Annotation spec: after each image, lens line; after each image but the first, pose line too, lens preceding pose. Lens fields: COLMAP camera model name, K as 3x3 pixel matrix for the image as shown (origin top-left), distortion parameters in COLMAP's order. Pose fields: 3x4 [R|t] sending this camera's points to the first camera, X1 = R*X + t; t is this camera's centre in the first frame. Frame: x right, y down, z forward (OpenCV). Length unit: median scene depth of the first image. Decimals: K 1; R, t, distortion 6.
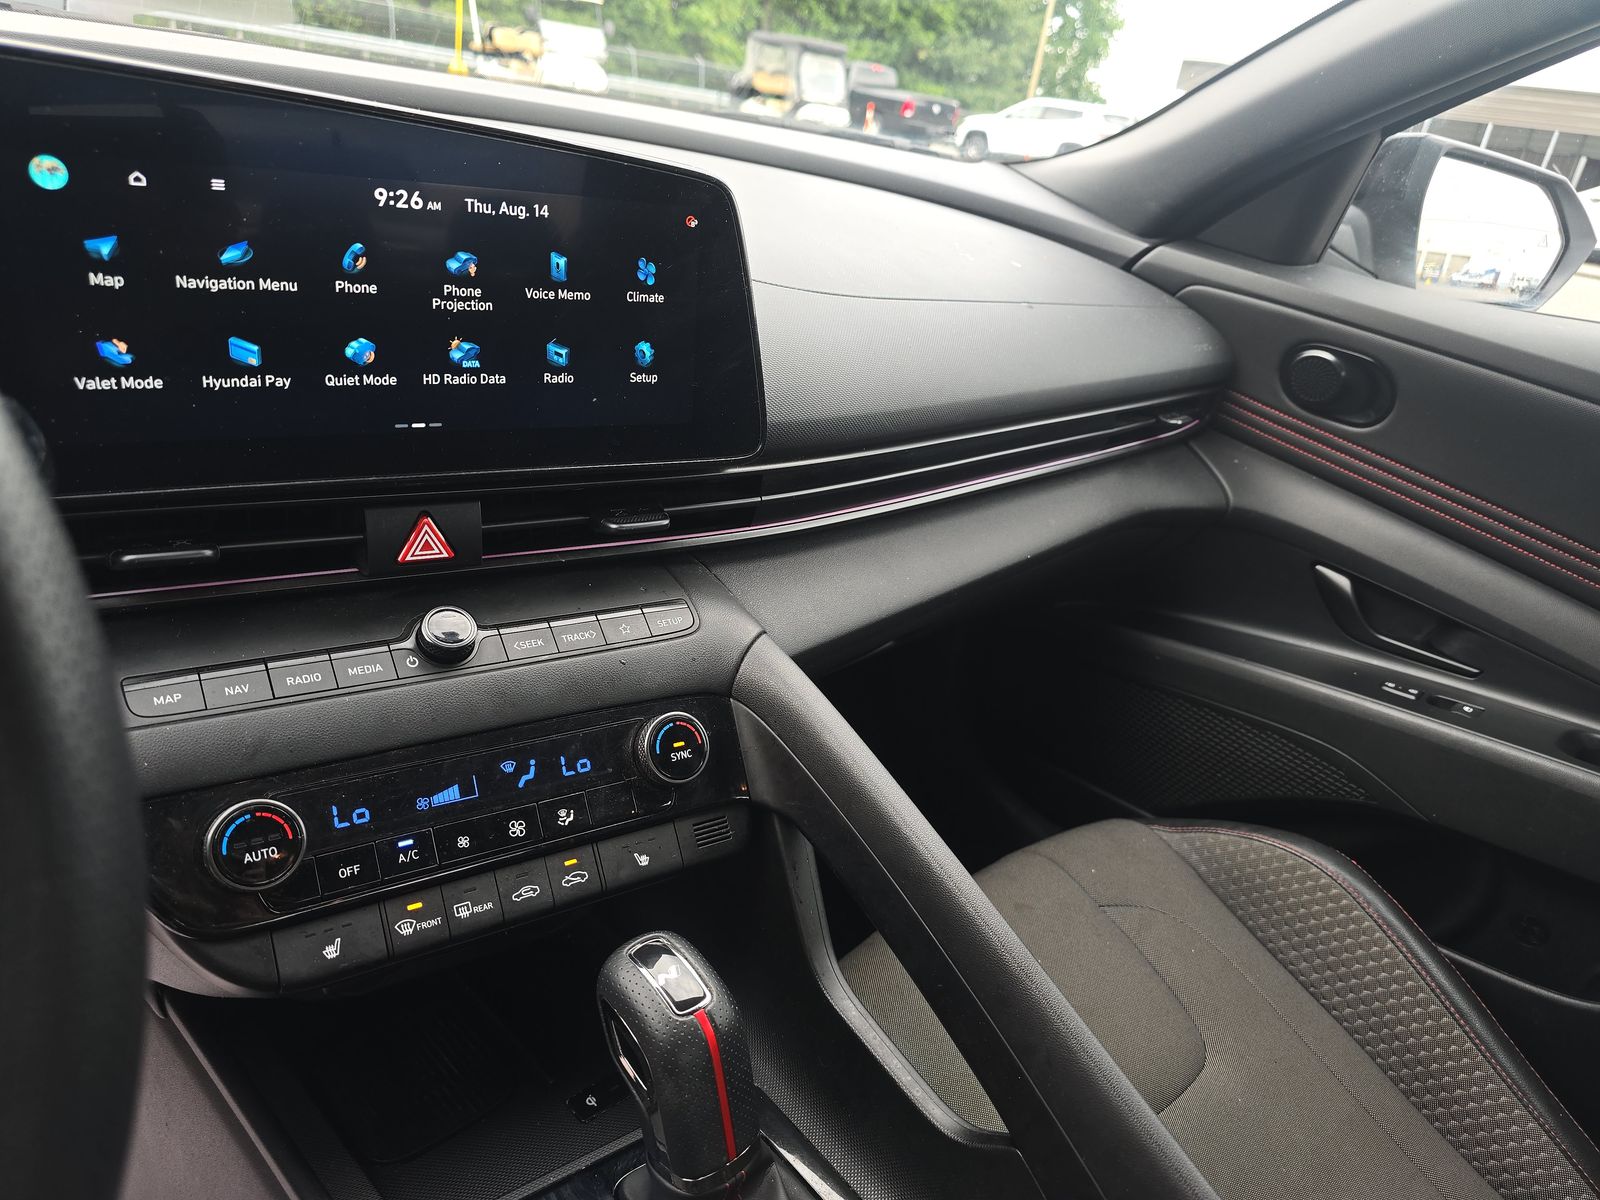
lens RADIAL K [[1120.0, 0, 795.9], [0, 1120.0, 606.5], [0, 0, 1]] dist [0.032541, -0.026841]
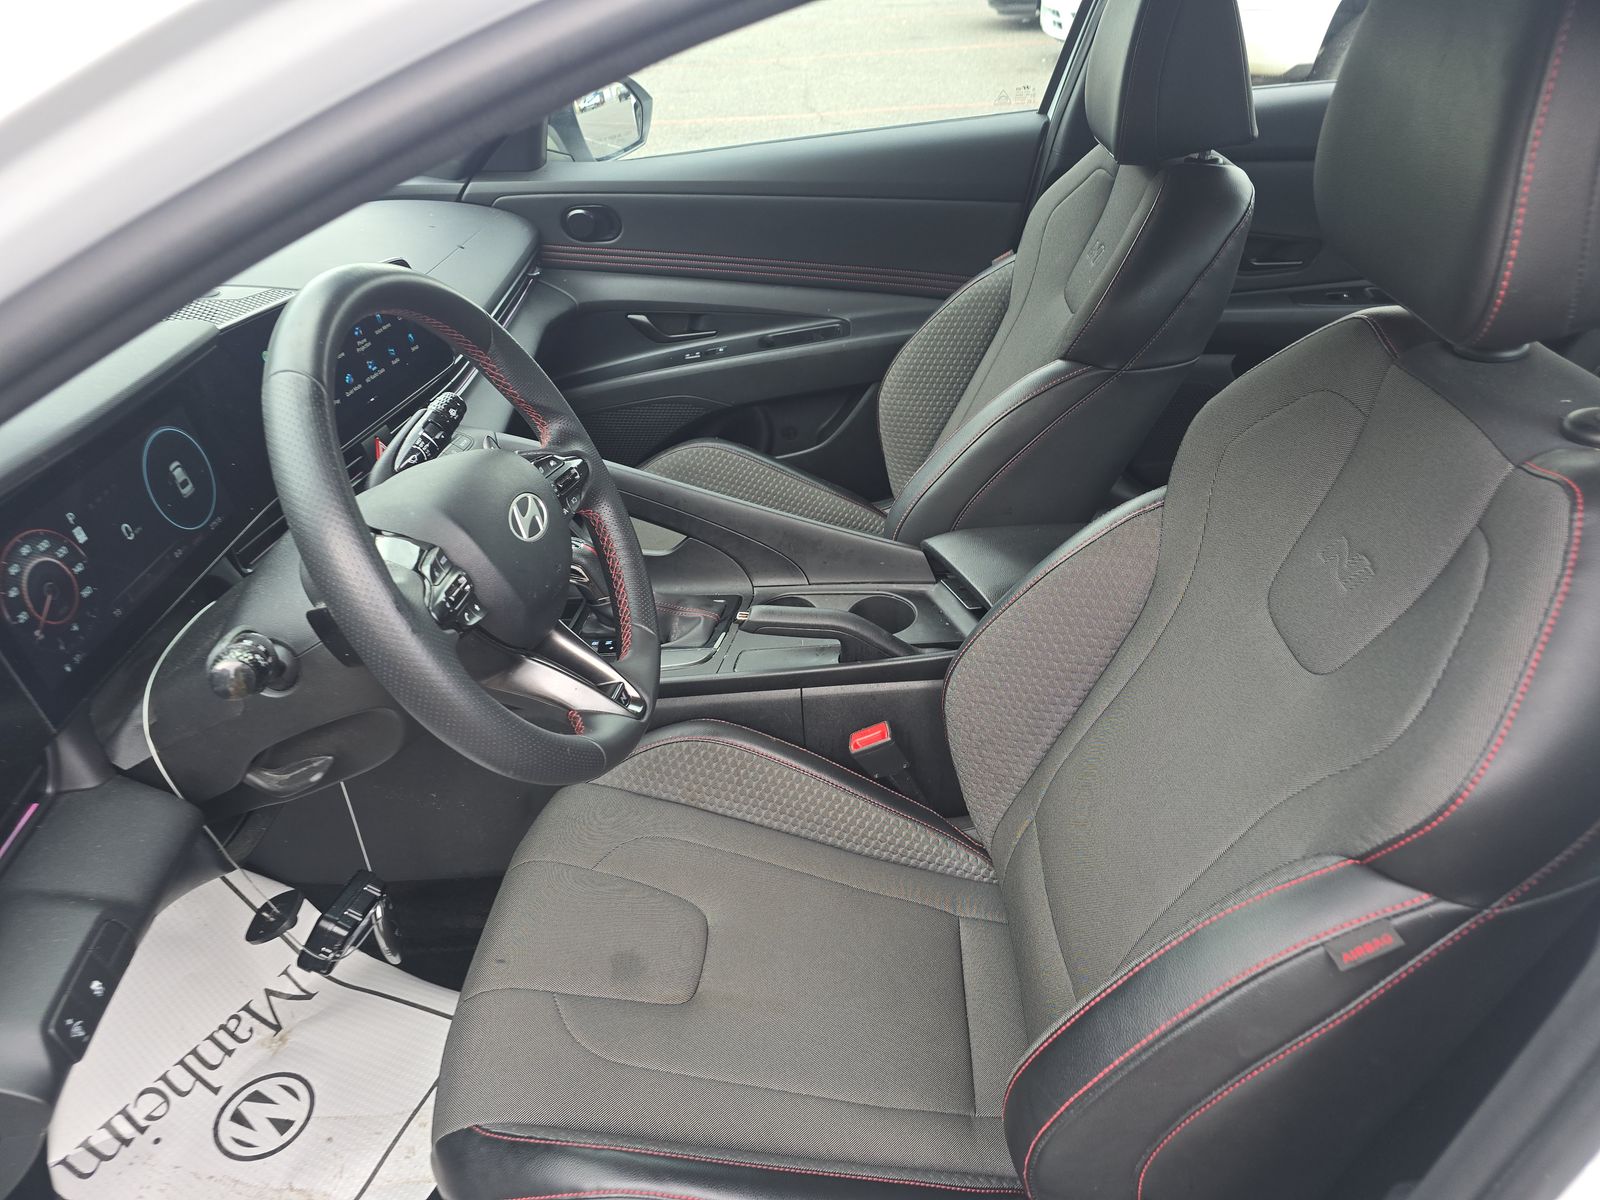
lens RADIAL K [[1120.0, 0, 814.6], [0, 1120.0, 598.7], [0, 0, 1]] dist [0.032541, -0.026841]
pose [[0.684377, -0.525238, 0.505720, -0.968880], [0.441702, 0.850497, 0.285578, -0.057718], [-0.580110, 0.027934, 0.814059, -1.304171]]
